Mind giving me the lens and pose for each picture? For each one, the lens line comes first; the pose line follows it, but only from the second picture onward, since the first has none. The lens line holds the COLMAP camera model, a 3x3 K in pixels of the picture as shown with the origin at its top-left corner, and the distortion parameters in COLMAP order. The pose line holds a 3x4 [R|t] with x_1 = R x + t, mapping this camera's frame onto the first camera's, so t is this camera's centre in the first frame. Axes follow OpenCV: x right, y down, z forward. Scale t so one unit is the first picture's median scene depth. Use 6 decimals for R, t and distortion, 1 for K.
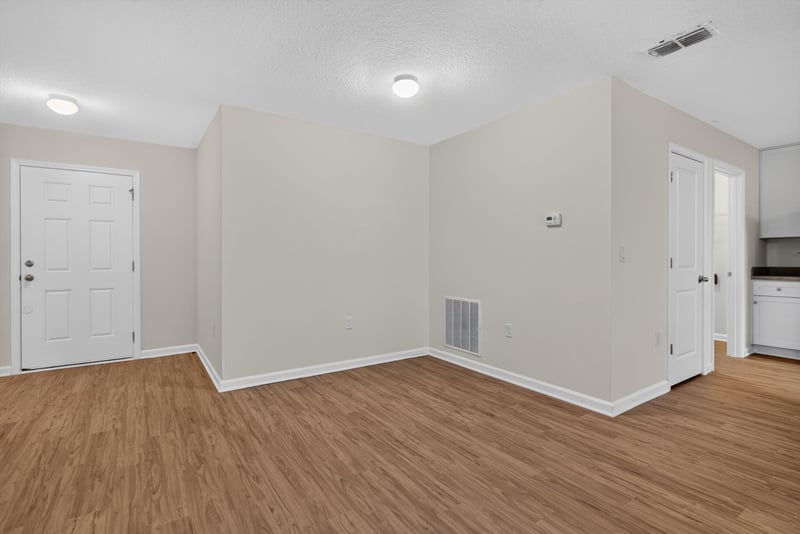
lens RADIAL K [[385.9, 0, 402.0], [0, 385.9, 260.4], [0, 0, 1]] dist [0.003424, -0.002569]
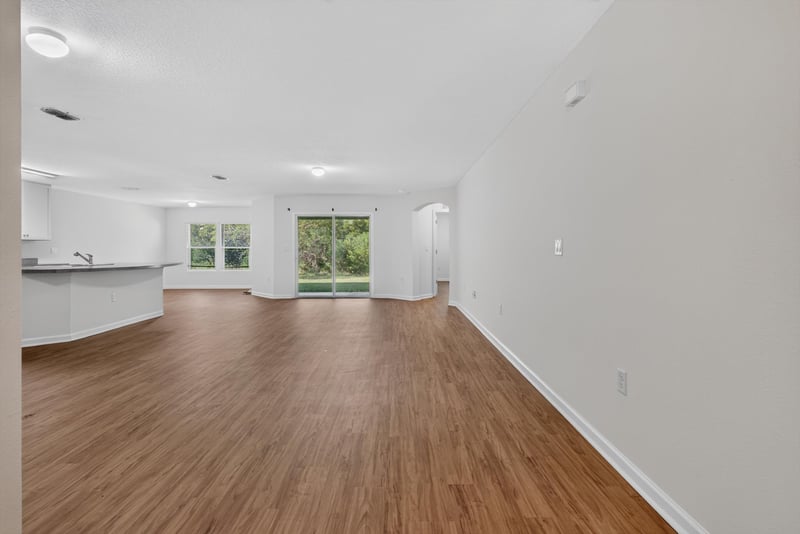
lens RADIAL K [[385.9, 0, 402.7], [0, 385.9, 242.9], [0, 0, 1]] dist [0.003424, -0.002569]
pose [[-0.831925, 0.014926, 0.554687, -0.945769], [0.008715, 0.999866, -0.013834, -0.006732], [-0.554819, -0.006674, -0.831944, 1.123173]]
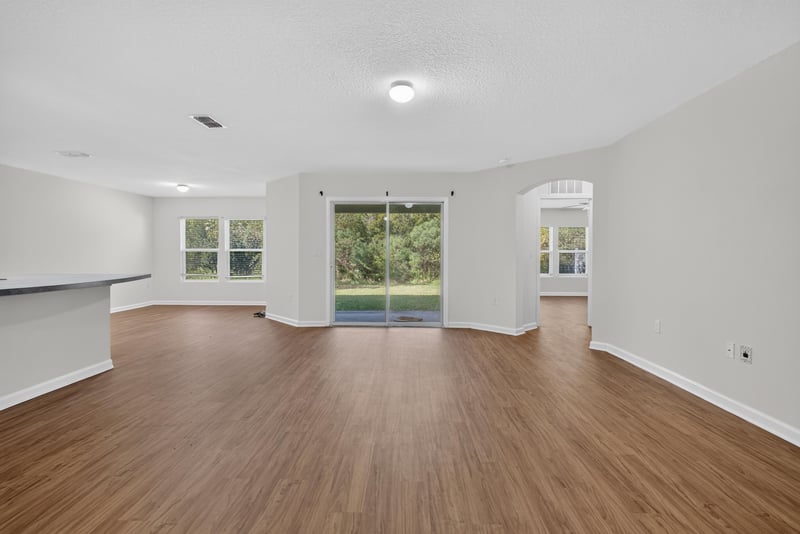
lens RADIAL K [[385.9, 0, 398.6], [0, 385.9, 260.1], [0, 0, 1]] dist [0.003424, -0.002569]
pose [[-0.808527, -0.008050, 0.588403, -0.078914], [0.003272, 0.999829, 0.018175, -0.005671], [-0.588449, 0.016620, -0.808363, 0.518782]]
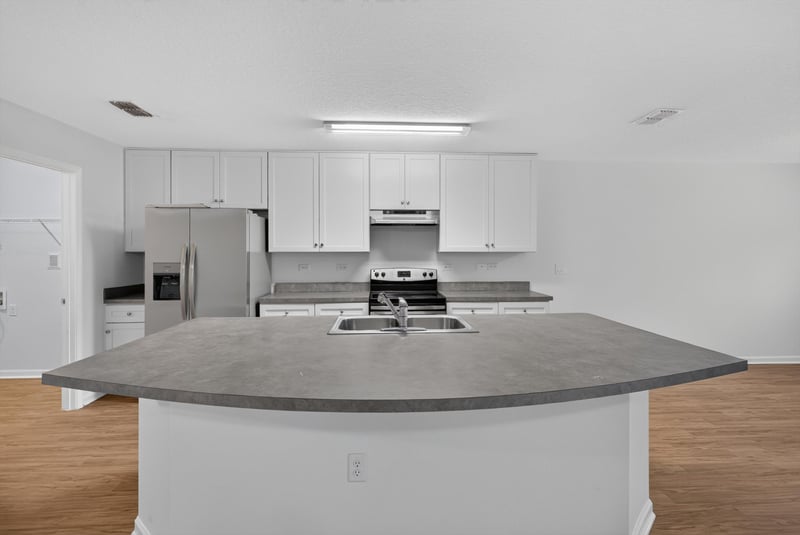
lens RADIAL K [[385.9, 0, 397.8], [0, 385.9, 252.6], [0, 0, 1]] dist [0.003424, -0.002569]
pose [[0.526414, -0.006308, 0.850205, 0.755069], [0.006414, 0.999973, 0.003448, -0.080243], [-0.850204, 0.003638, 0.526441, 0.064098]]
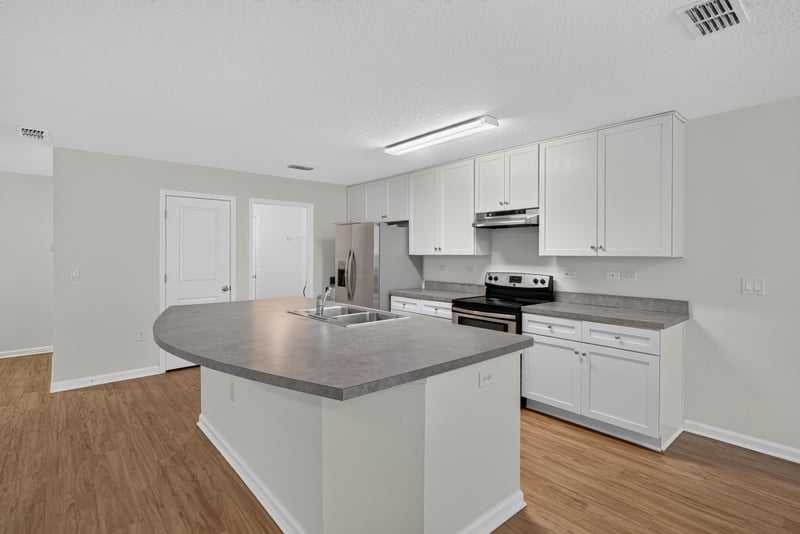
lens RADIAL K [[385.9, 0, 406.8], [0, 385.9, 257.9], [0, 0, 1]] dist [0.003424, -0.002569]
pose [[0.992443, 0.000496, 0.122704, 1.421745], [-0.001445, 0.999970, 0.007648, -0.079106], [-0.122696, -0.007768, 0.992414, -0.460472]]
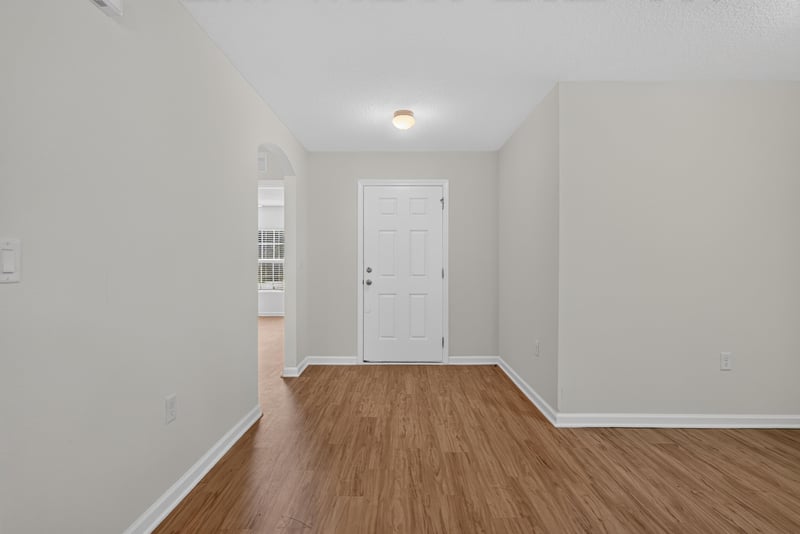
lens RADIAL K [[385.9, 0, 401.5], [0, 385.9, 258.3], [0, 0, 1]] dist [0.003424, -0.002569]
pose [[0.826078, -0.007652, -0.563504, -0.279899], [-0.005357, 0.999756, -0.021429, -0.002617], [0.563530, 0.020721, 0.825836, 0.120404]]
